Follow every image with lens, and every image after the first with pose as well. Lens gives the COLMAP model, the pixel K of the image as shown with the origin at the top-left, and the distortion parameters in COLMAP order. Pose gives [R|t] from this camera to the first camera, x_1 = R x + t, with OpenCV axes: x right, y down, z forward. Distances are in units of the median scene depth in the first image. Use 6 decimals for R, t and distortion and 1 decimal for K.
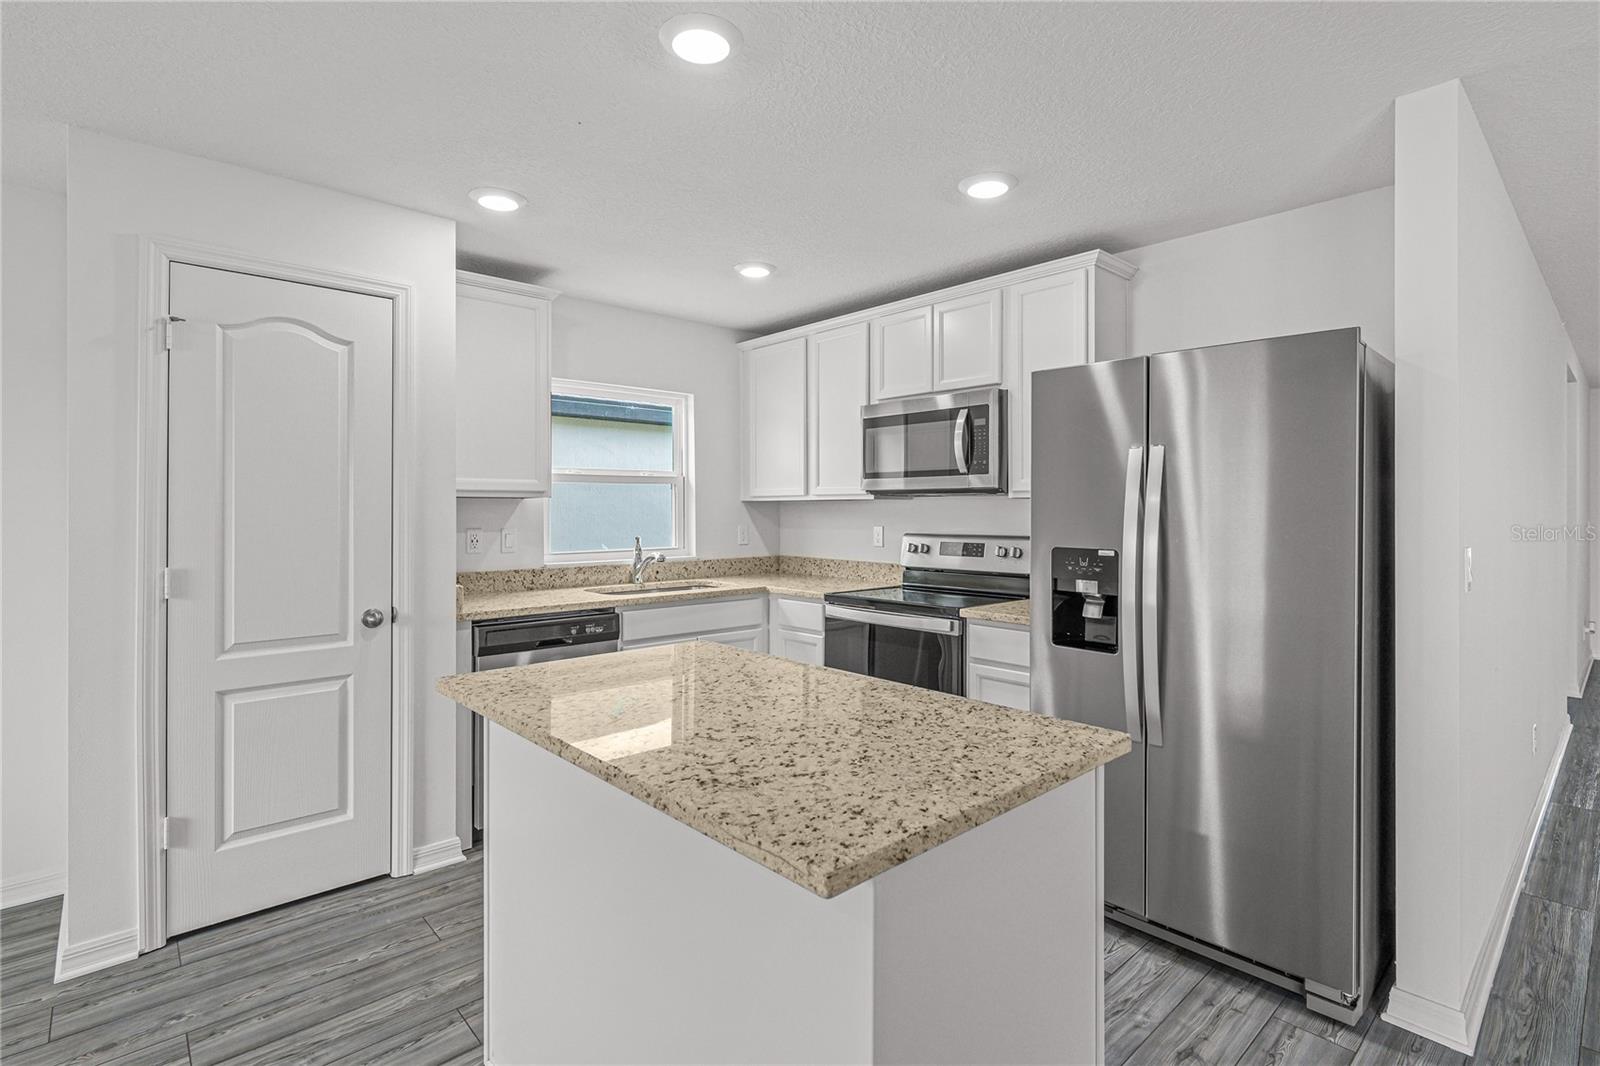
lens RADIAL K [[762.0, 0, 799.5], [0, 762.0, 509.4], [0, 0, 1]] dist [0.001939, 0.000124]
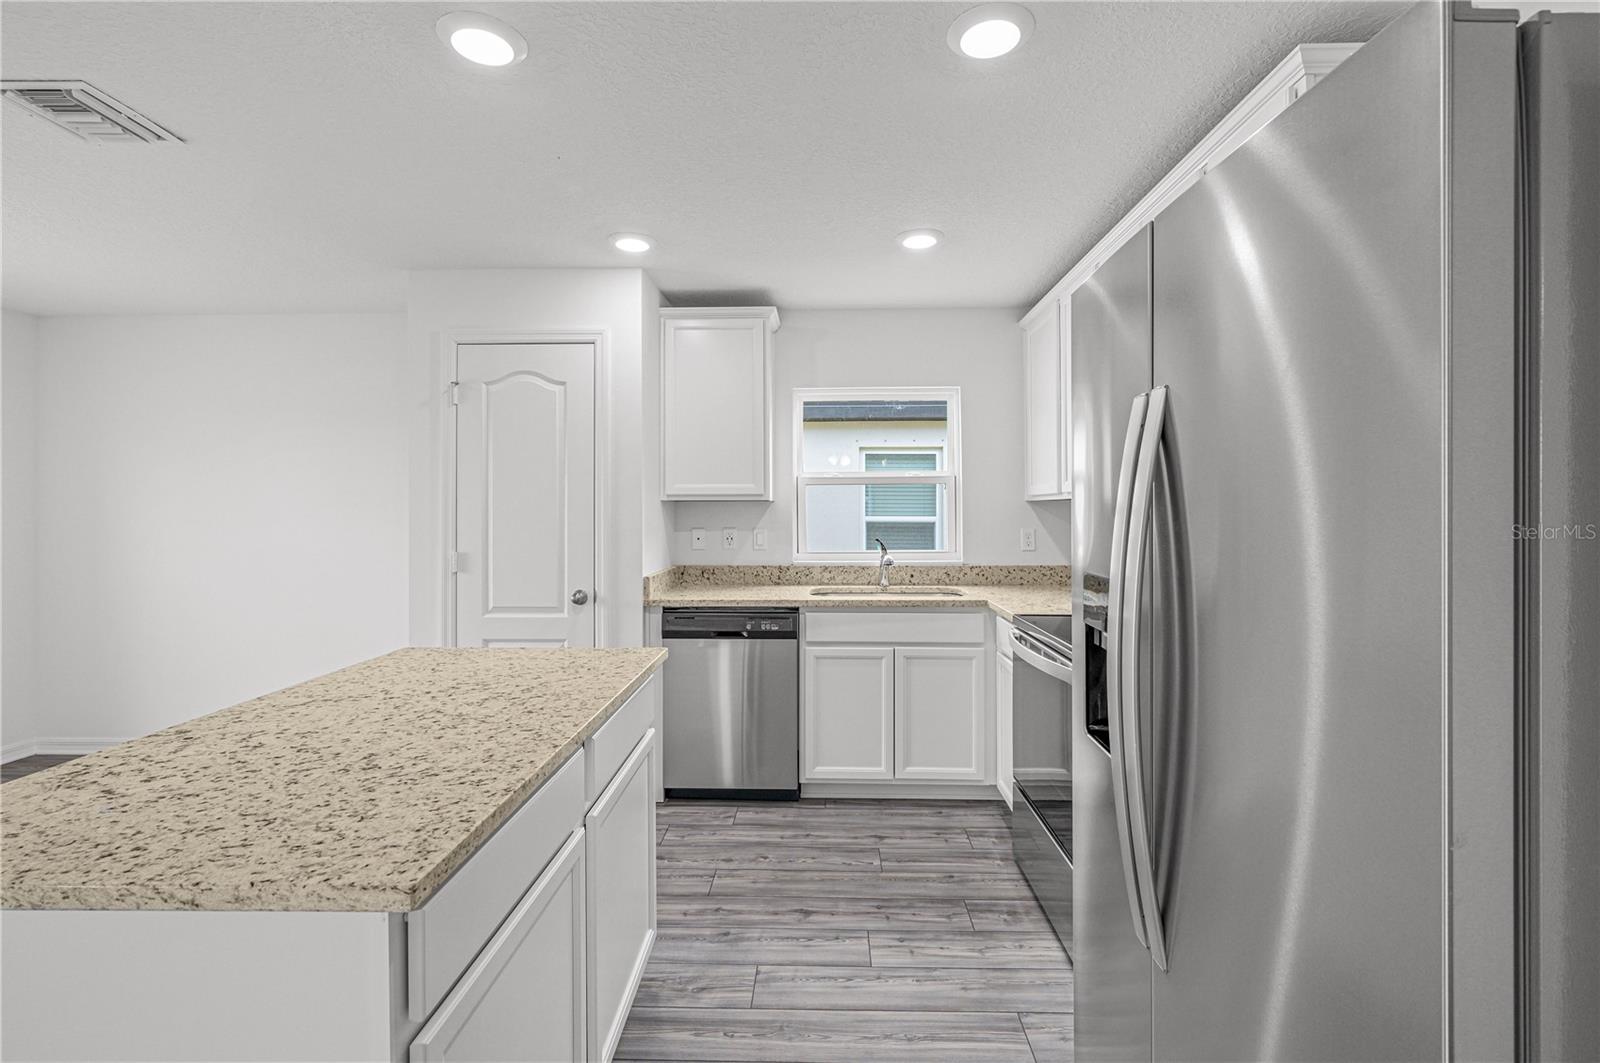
lens RADIAL K [[706.5, 0, 799.8], [0, 706.5, 512.1], [0, 0, 1]] dist [0.000327, 0.000173]
pose [[0.723873, -0.000696, -0.689933, 0.454507], [0.002753, 0.999994, 0.001879, -0.000560], [0.689928, -0.003260, 0.723870, 0.350988]]
